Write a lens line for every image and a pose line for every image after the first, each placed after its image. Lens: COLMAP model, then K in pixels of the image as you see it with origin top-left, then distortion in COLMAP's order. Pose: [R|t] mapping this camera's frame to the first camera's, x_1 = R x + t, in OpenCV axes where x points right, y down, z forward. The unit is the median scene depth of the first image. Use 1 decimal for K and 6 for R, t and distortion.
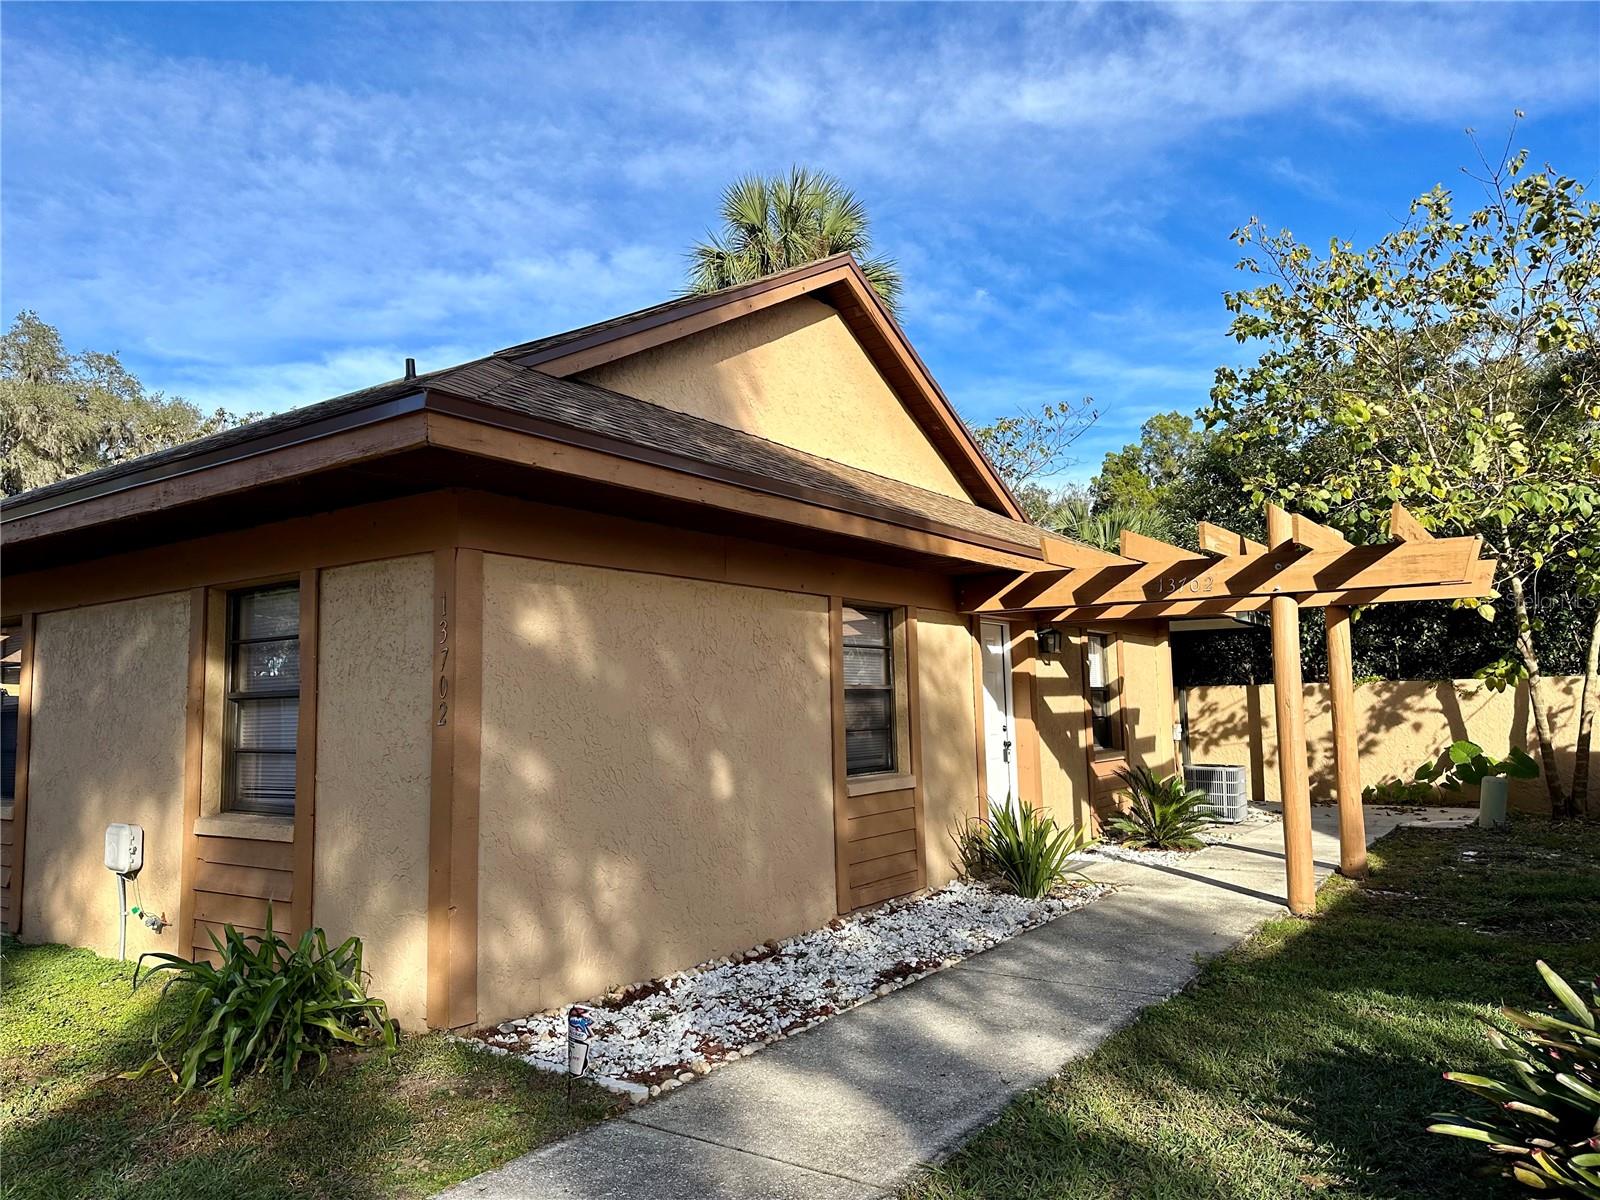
lens RADIAL K [[1119.9, 0, 759.3], [0, 1119.9, 588.9], [0, 0, 1]] dist [0.115988, -0.184626]
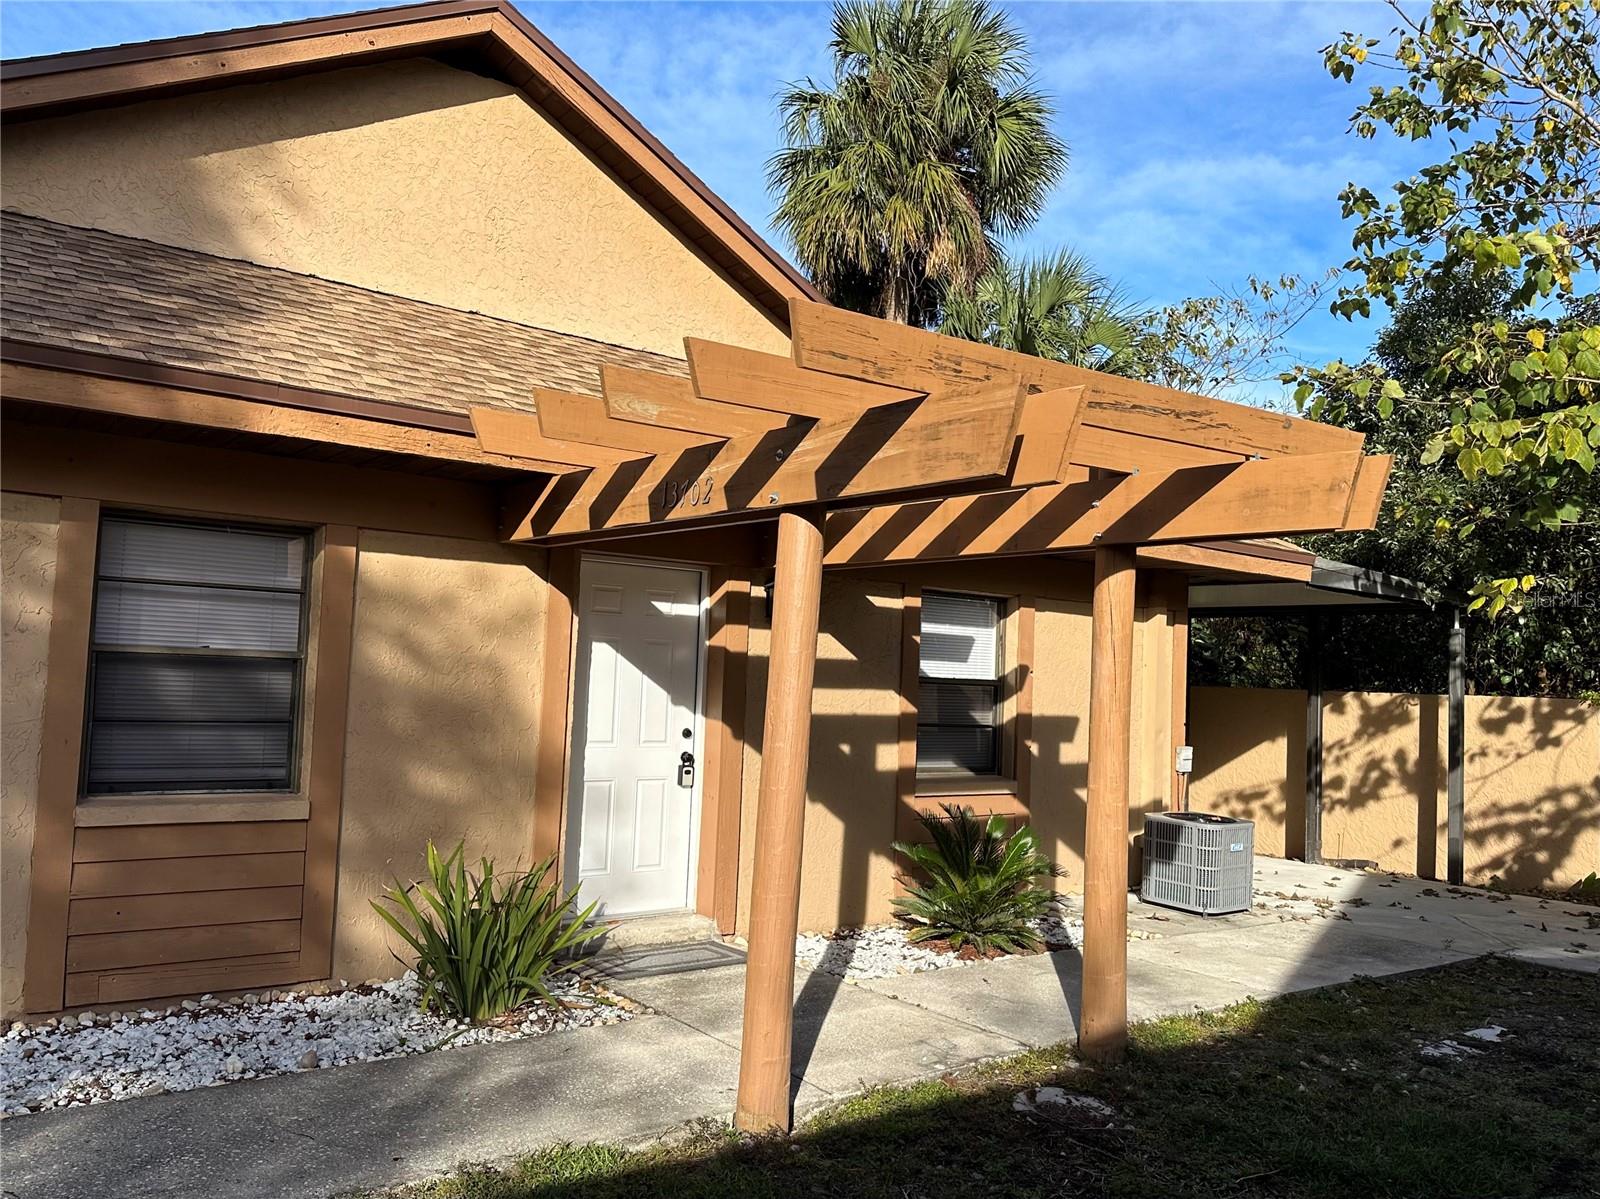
lens RADIAL K [[1229.4, 0, 766.0], [0, 1229.4, 598.2], [0, 0, 1]] dist [0.024698, -0.006684]
pose [[0.946968, 0.043008, -0.318436, 0.637267], [-0.028690, 0.998361, 0.049518, 0.017094], [0.320043, -0.037756, 0.946650, 0.486580]]
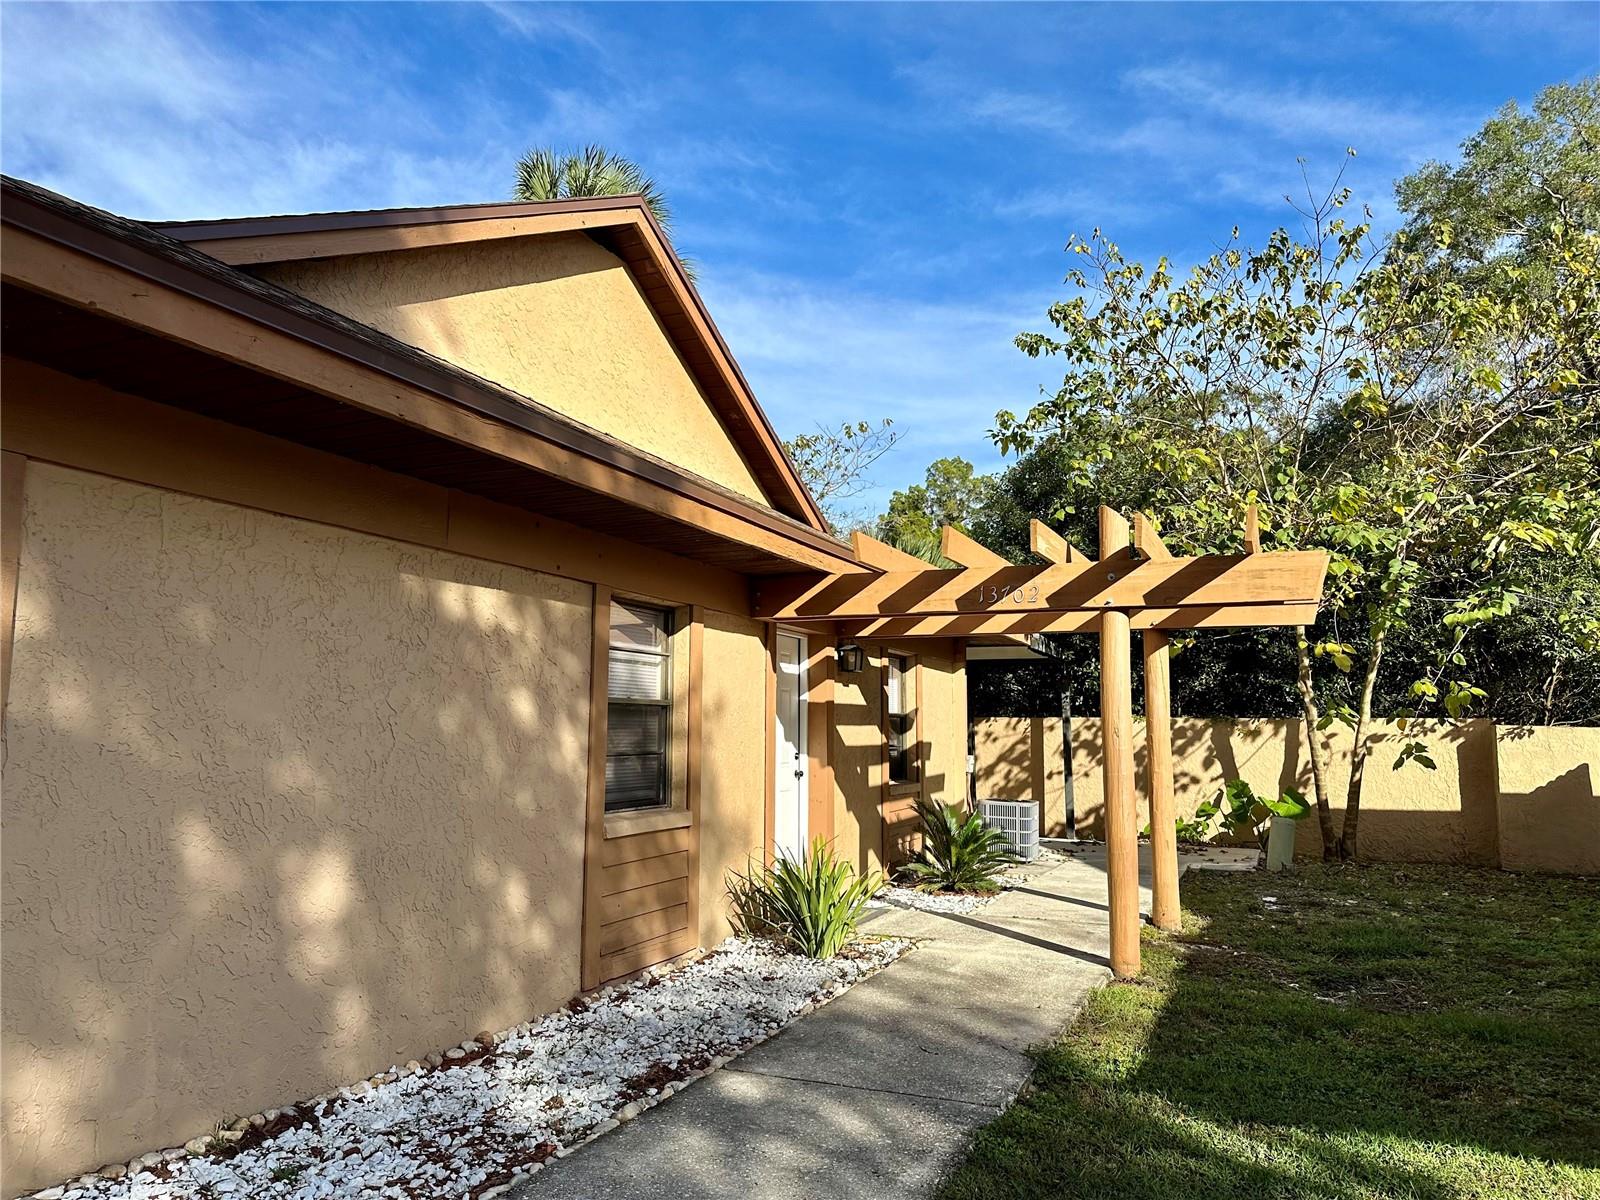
lens RADIAL K [[1127.4, 0, 784.4], [0, 1127.4, 649.6], [0, 0, 1]] dist [-0.007523, 0.005737]
pose [[0.976875, 0.042161, 0.209614, 0.030775], [-0.047881, 0.998604, 0.022287, 0.028531], [-0.208382, -0.031808, 0.977530, 0.205386]]
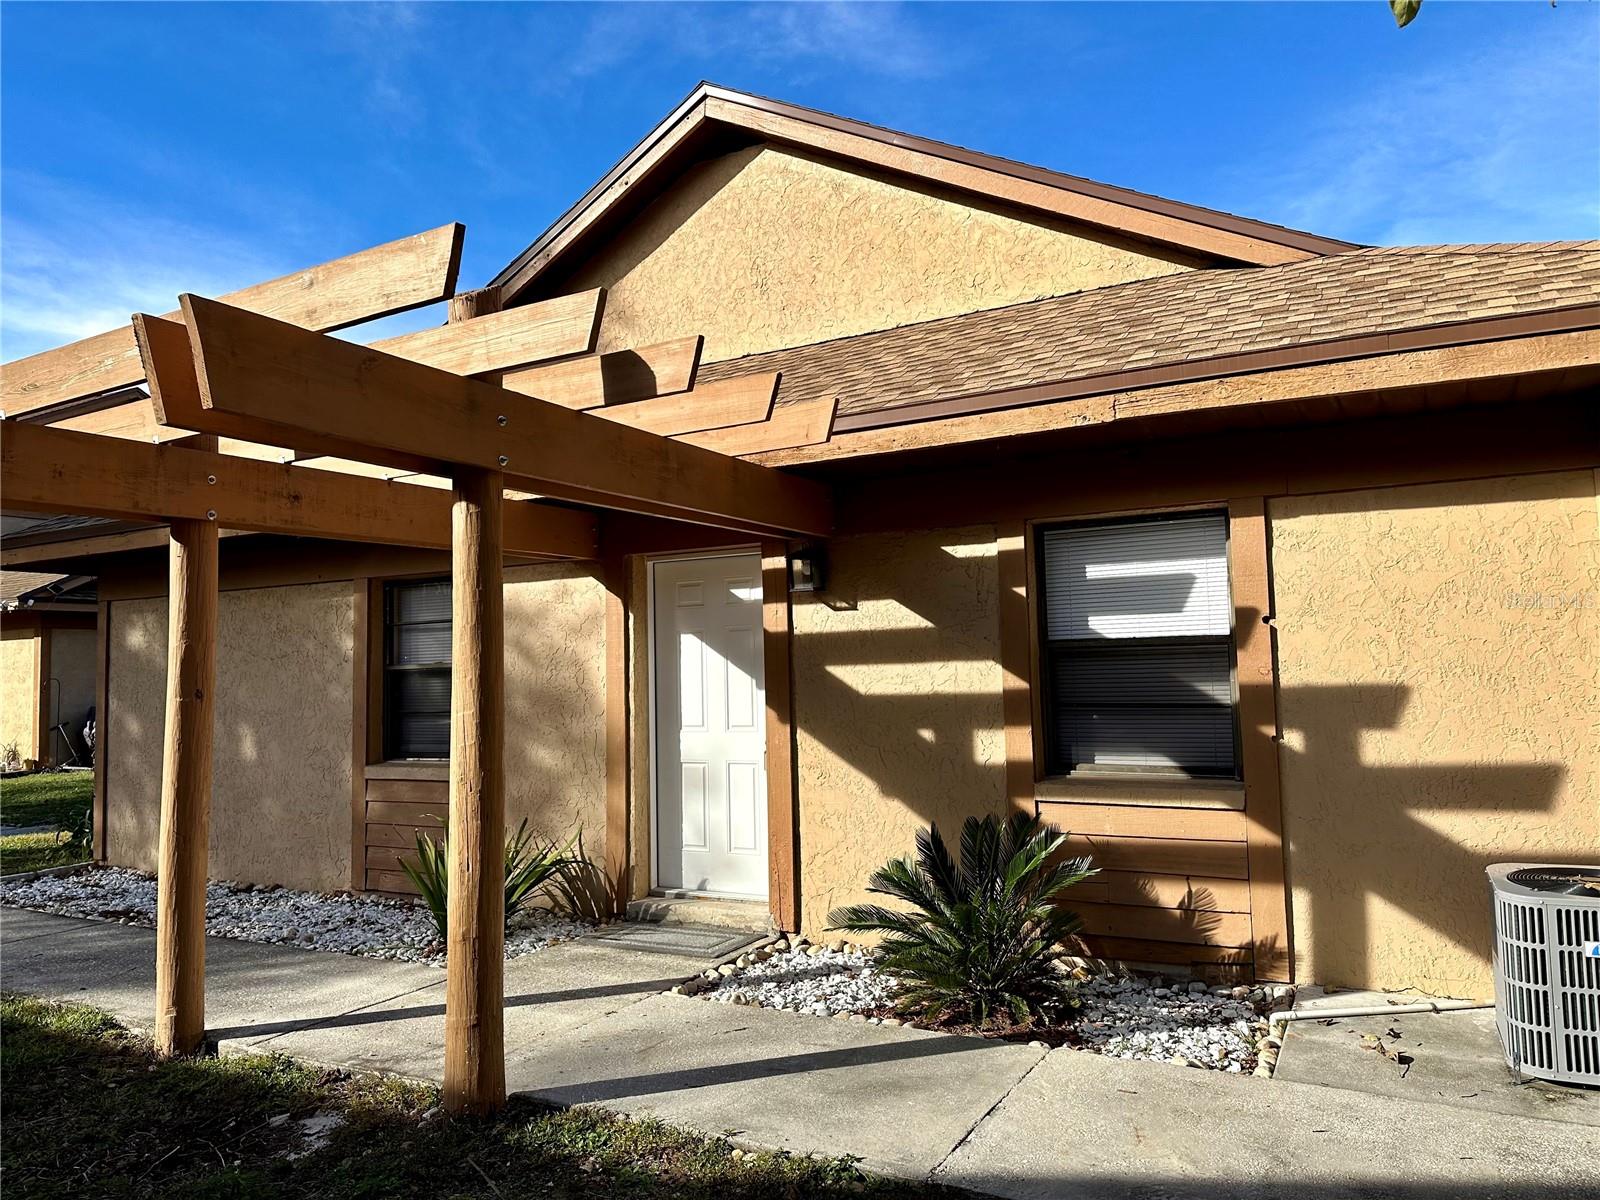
lens RADIAL K [[1079.5, 0, 800.0], [0, 1079.5, 600.0], [0, 0, 1]] dist [0.051087, -0.001337]
pose [[0.126250, -0.046006, -0.990931, 1.087581], [0.128027, 0.991325, -0.029713, 0.105765], [0.983702, -0.123115, 0.131045, 1.263801]]
